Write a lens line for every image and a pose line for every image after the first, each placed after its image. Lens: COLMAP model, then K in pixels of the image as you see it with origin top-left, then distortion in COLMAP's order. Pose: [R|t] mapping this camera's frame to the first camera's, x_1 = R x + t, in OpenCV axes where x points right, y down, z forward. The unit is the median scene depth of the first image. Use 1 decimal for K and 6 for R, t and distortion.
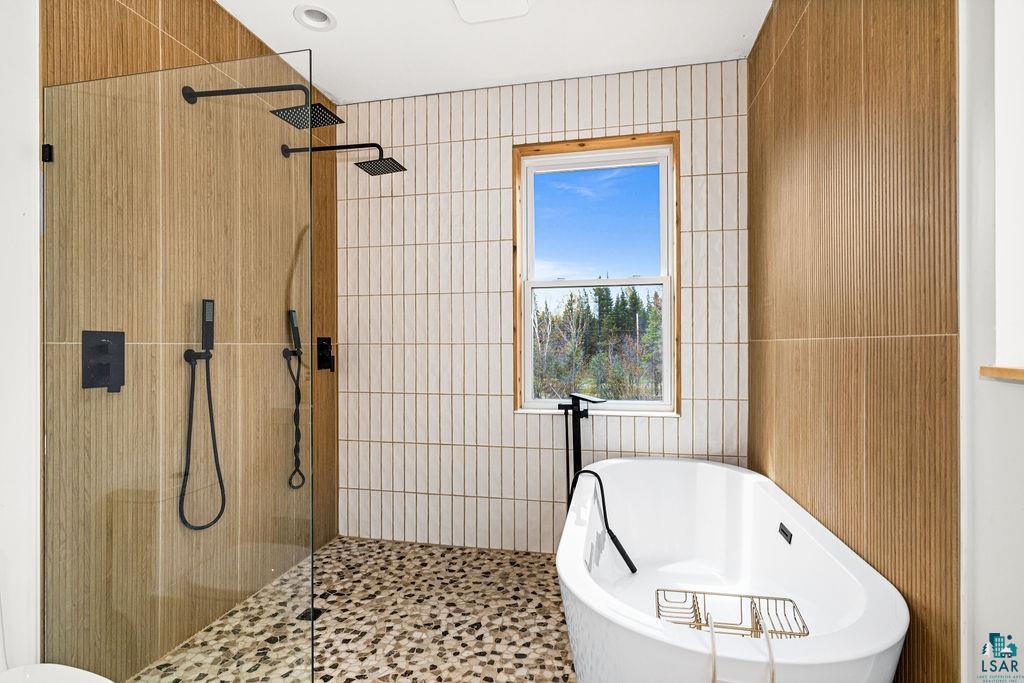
lens RADIAL K [[499.9, 0, 512.0], [0, 499.9, 341.5], [0, 0, 1]] dist [0.000480, 0.000362]
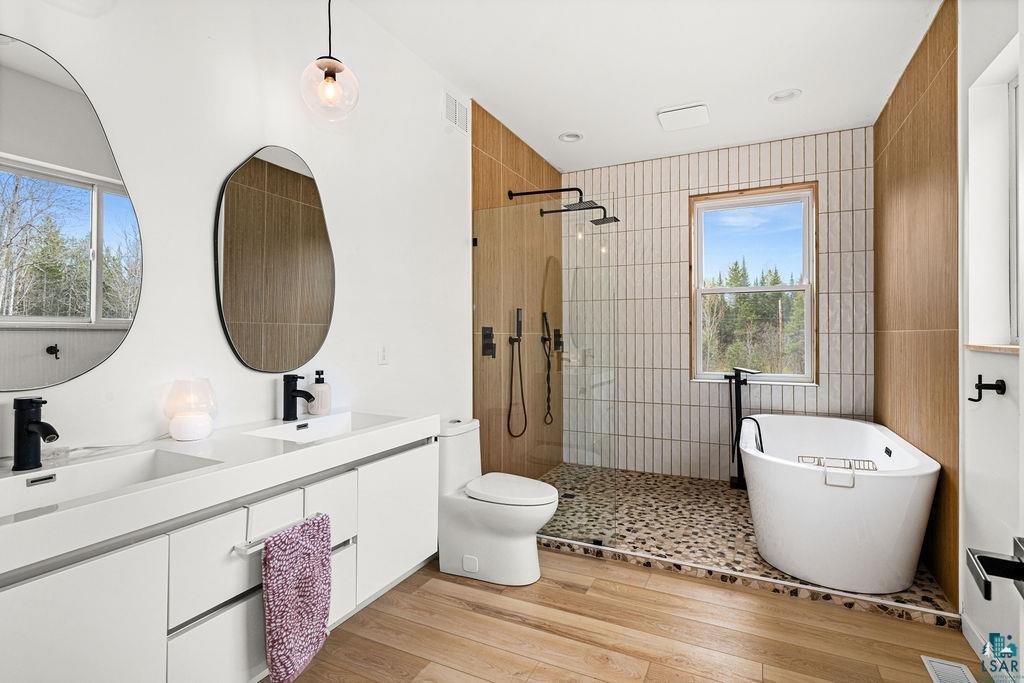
lens RADIAL K [[494.7, 0, 514.8], [0, 494.7, 331.3], [0, 0, 1]] dist [0.001032, 0.000703]
pose [[0.969966, -0.000110, -0.243242, -0.152037], [0.000638, 0.999998, 0.002093, -0.005141], [0.243241, -0.002185, 0.969963, -0.554126]]
